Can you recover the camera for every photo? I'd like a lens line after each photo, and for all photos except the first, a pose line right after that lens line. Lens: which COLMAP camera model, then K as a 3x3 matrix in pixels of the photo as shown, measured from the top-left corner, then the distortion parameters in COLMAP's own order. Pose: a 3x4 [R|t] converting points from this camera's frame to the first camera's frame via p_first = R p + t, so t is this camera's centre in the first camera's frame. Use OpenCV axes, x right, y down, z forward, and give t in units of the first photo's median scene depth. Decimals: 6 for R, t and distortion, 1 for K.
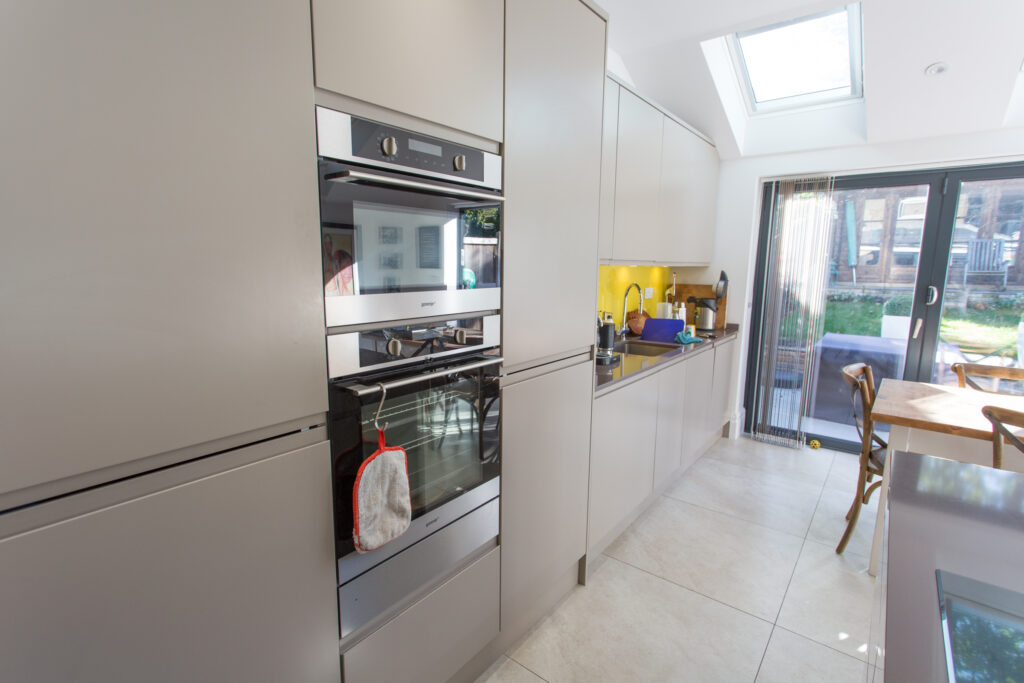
lens RADIAL K [[484.8, 0, 502.2], [0, 484.8, 339.5], [0, 0, 1]] dist [0.000206, -0.000533]
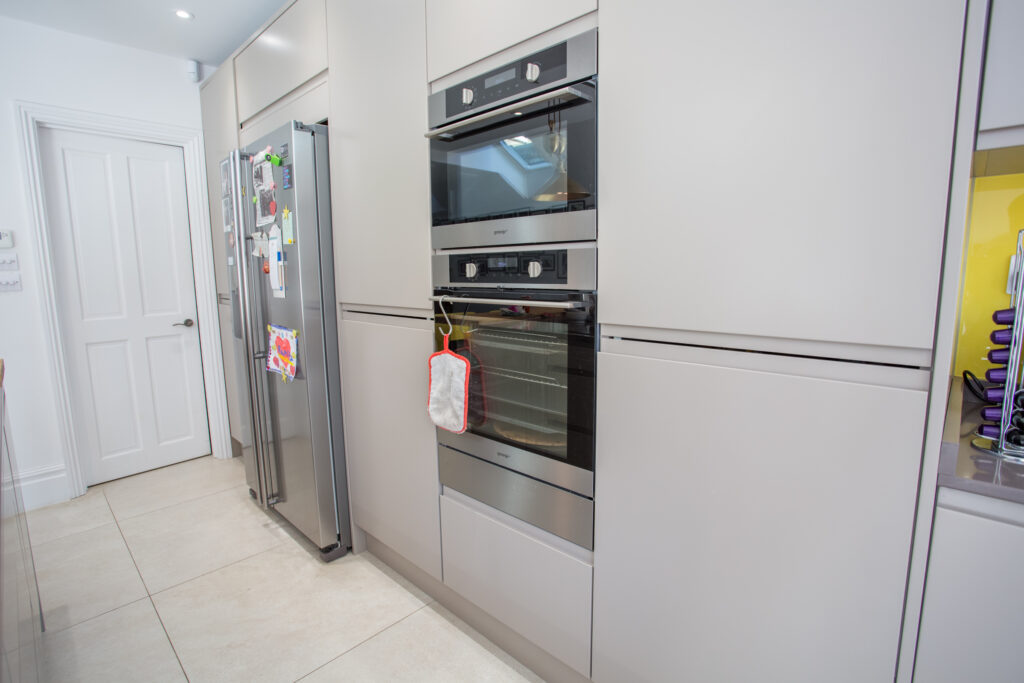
lens RADIAL K [[490.9, 0, 512.0], [0, 490.9, 341.5], [0, 0, 1]] dist [-0.068328, 0.015641]
pose [[-0.074711, 0.133433, -0.988238, 0.114203], [-0.148697, 0.978437, 0.143352, 0.000028], [0.986056, 0.157658, -0.053259, 0.144346]]
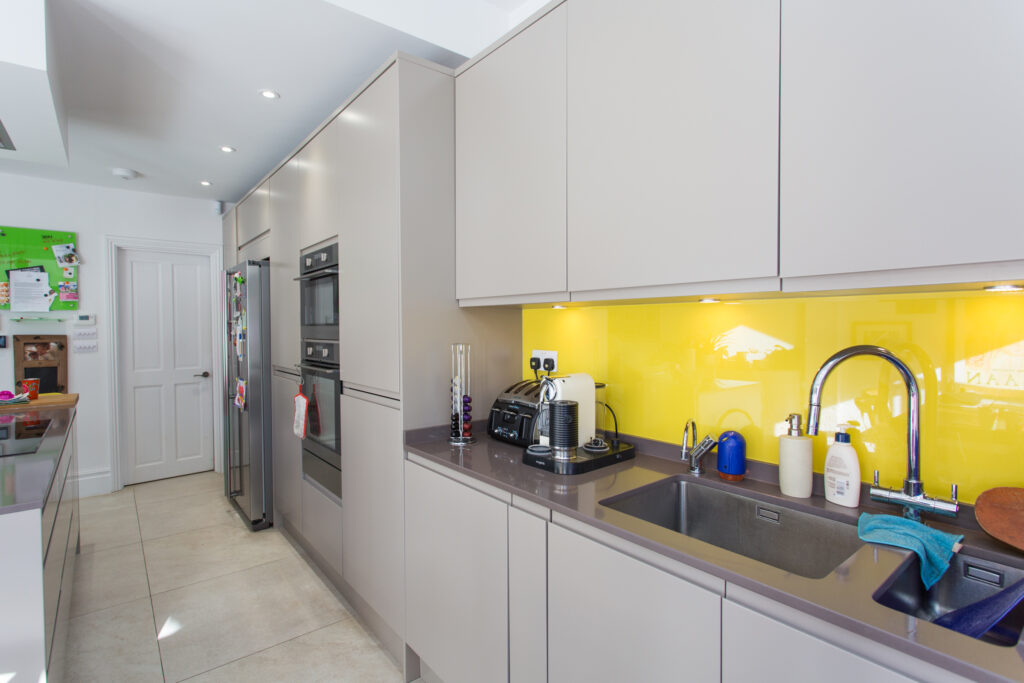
lens RADIAL K [[502.7, 0, 512.5], [0, 502.7, 331.0], [0, 0, 1]] dist [-0.043995, 0.017127]
pose [[-0.201121, 0.003799, -0.979559, 0.211402], [-0.147568, 0.988463, 0.034132, -0.032466], [0.968387, 0.151416, -0.198240, 0.274208]]
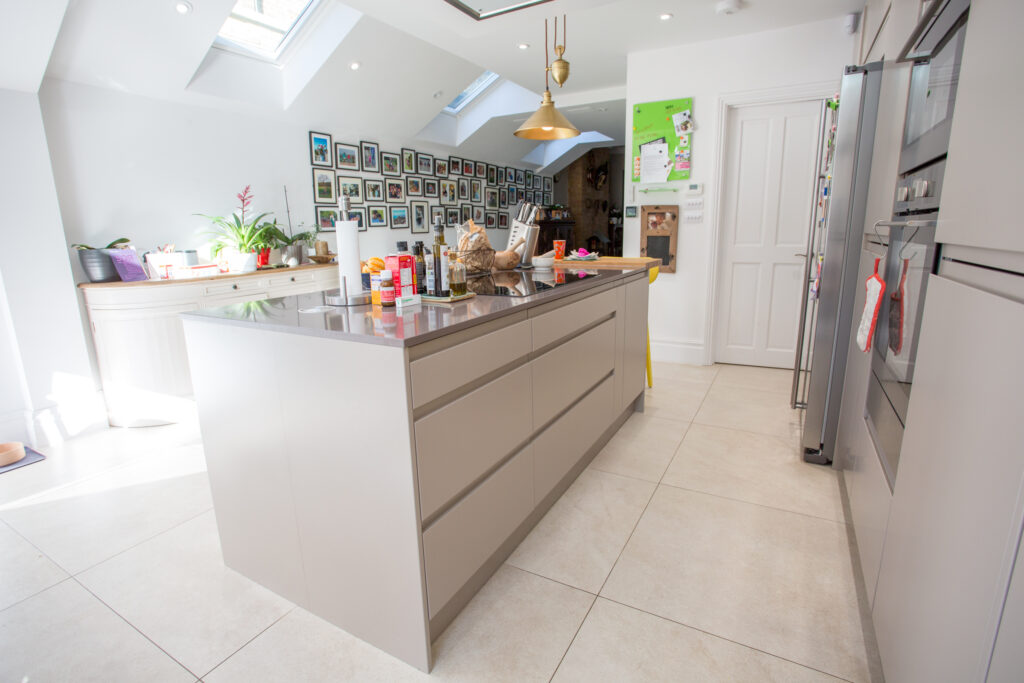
lens RADIAL K [[502.7, 0, 512.5], [0, 502.7, 331.0], [0, 0, 1]] dist [-0.043995, 0.017127]
pose [[-0.986482, 0.035955, -0.159879, 0.108272], [-0.022100, 0.937529, 0.347206, -0.007025], [0.162375, 0.346045, -0.924060, 0.243848]]
